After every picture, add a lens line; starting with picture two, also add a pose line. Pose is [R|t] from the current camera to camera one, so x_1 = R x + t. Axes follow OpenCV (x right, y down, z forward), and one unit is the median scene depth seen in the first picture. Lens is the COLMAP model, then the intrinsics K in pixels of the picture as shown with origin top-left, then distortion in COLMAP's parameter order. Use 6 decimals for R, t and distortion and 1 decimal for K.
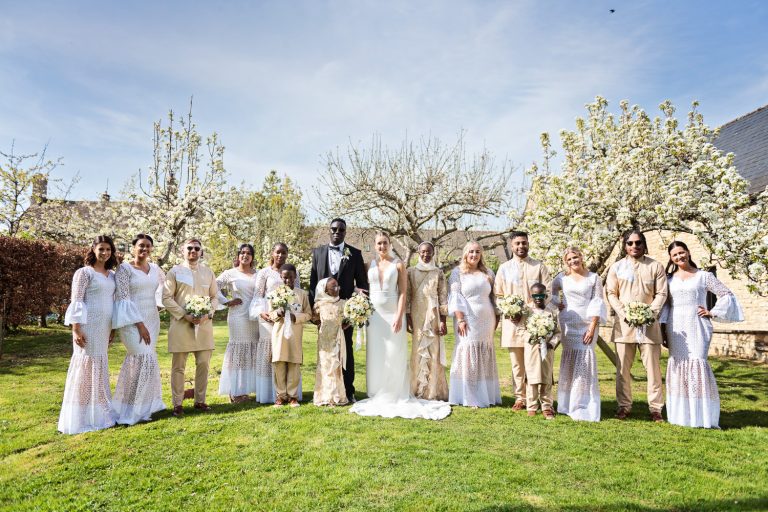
lens RADIAL K [[613.9, 0, 384.0], [0, 613.9, 256.0], [0, 0, 1]] dist [0.039672, -0.001085]
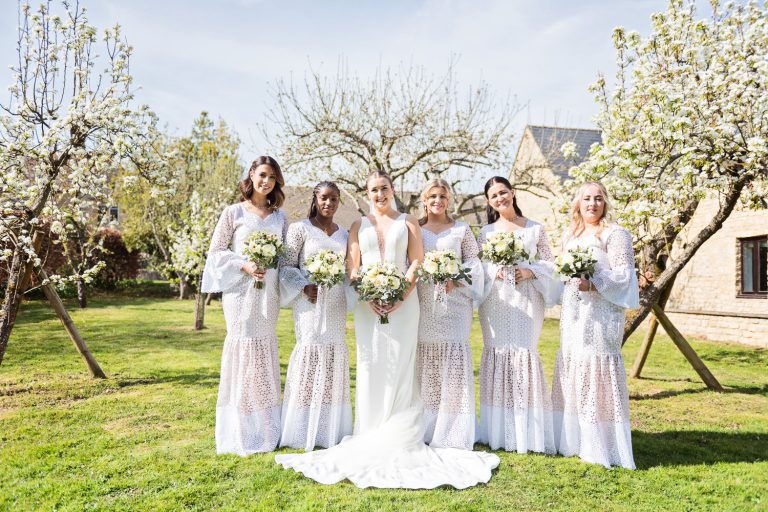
lens RADIAL K [[687.0, 0, 384.0], [0, 687.0, 256.0], [0, 0, 1]] dist [0.001773, -0.005415]
pose [[0.996896, 0.009119, 0.078194, -0.024764], [-0.012881, 0.998777, 0.047740, 0.007139], [-0.077663, -0.048599, 0.995794, 0.132791]]
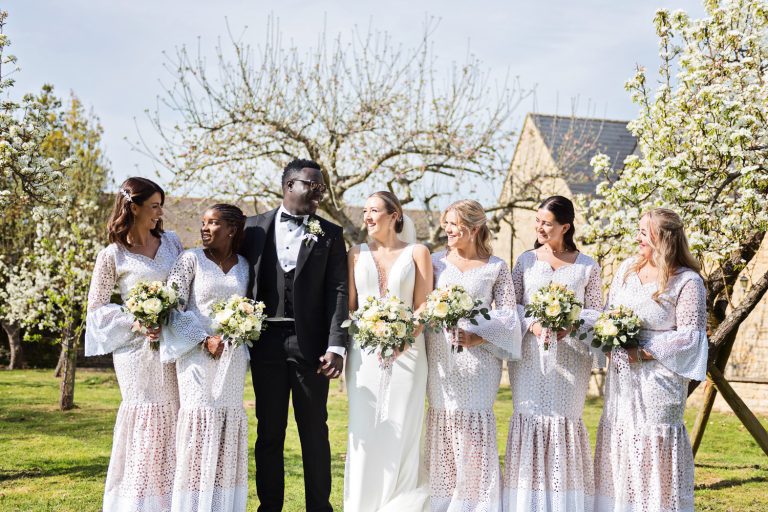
lens RADIAL K [[1065.5, 0, 384.0], [0, 1065.5, 256.0], [0, 0, 1]] dist [0.006026, -0.022075]
pose [[0.987913, 0.016757, 0.154103, -0.054410], [-0.017196, 0.999851, 0.001519, 0.005524], [-0.154055, -0.004150, 0.988054, 0.070452]]
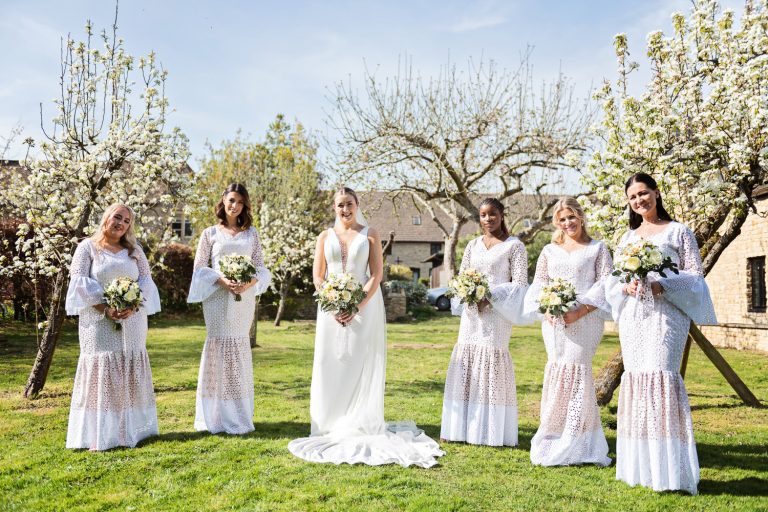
lens RADIAL K [[826.8, 0, 384.0], [0, 826.8, 256.0], [0, 0, 1]] dist [-0.004291, 0.002382]
pose [[0.996699, -0.004452, -0.081068, 0.038983], [0.006763, 0.999578, 0.028259, 0.005441], [0.080908, -0.028714, 0.996308, 0.043483]]
